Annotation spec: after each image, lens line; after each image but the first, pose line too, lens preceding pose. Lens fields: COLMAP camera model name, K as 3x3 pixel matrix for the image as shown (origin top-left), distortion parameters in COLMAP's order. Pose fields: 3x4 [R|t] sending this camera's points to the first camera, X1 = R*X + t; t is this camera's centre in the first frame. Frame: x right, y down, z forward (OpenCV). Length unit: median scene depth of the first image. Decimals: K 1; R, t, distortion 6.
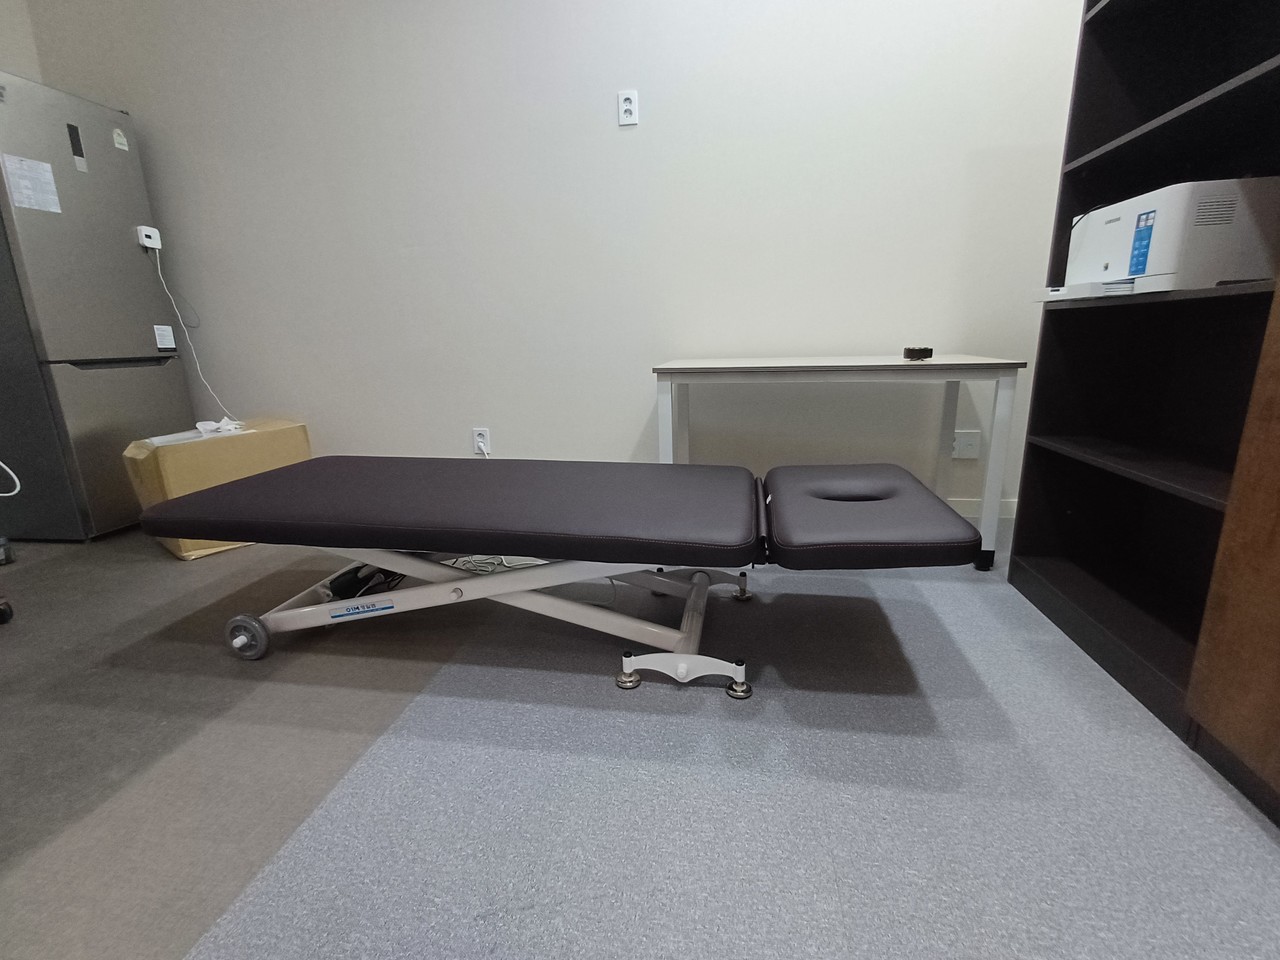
lens RADIAL K [[585.4, 0, 648.6], [0, 585.4, 479.6], [0, 0, 1]] dist [0.005313, 0.000075]
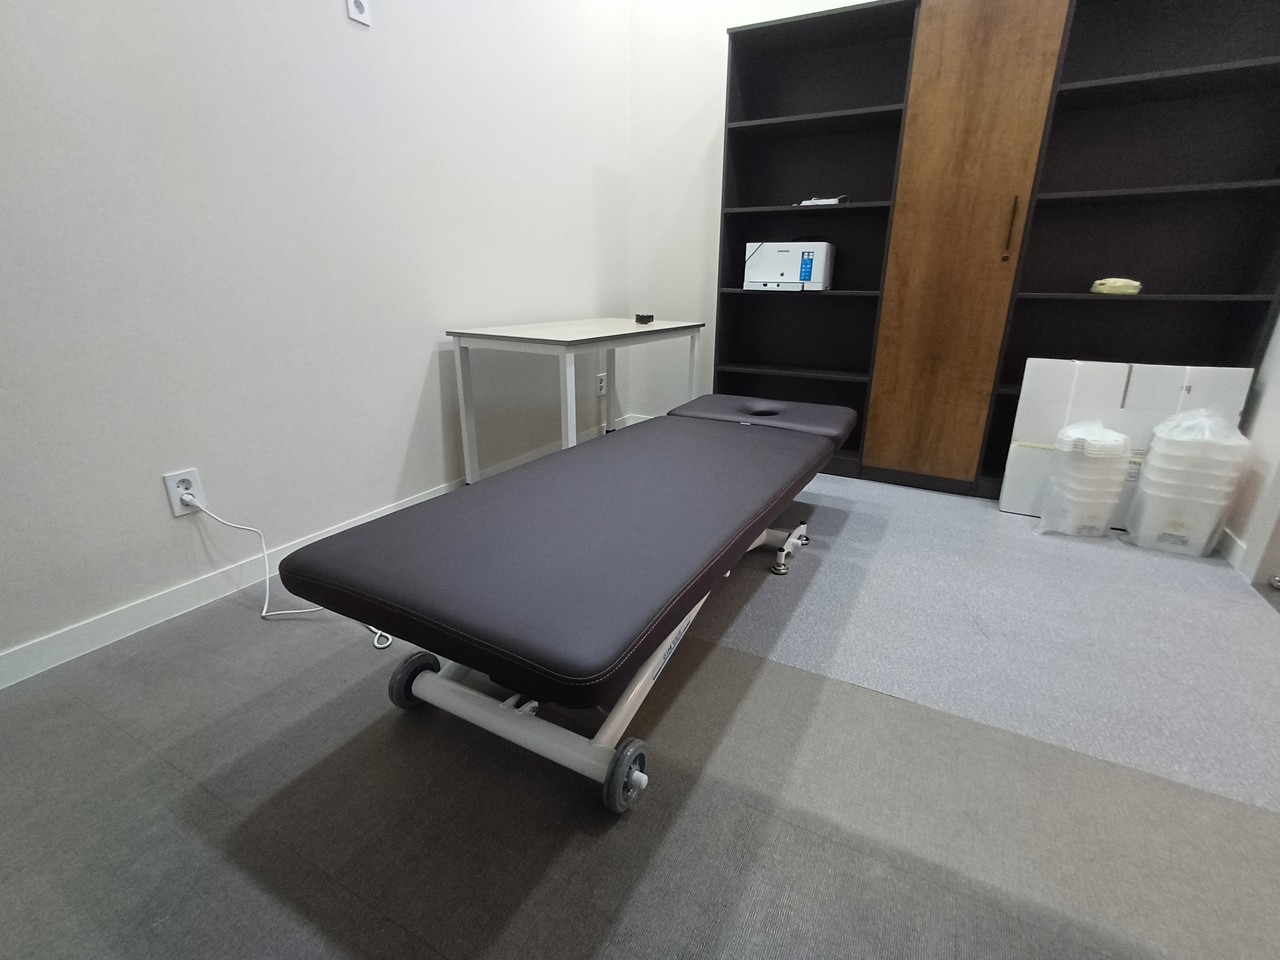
lens RADIAL K [[585.4, 0, 648.6], [0, 585.4, 480.6], [0, 0, 1]] dist [0.005313, 0.000075]
pose [[0.317708, -0.275888, 0.907165, -1.404906], [0.207391, 0.953788, 0.217435, -0.229994], [-0.925230, 0.119057, 0.360243, 0.816810]]
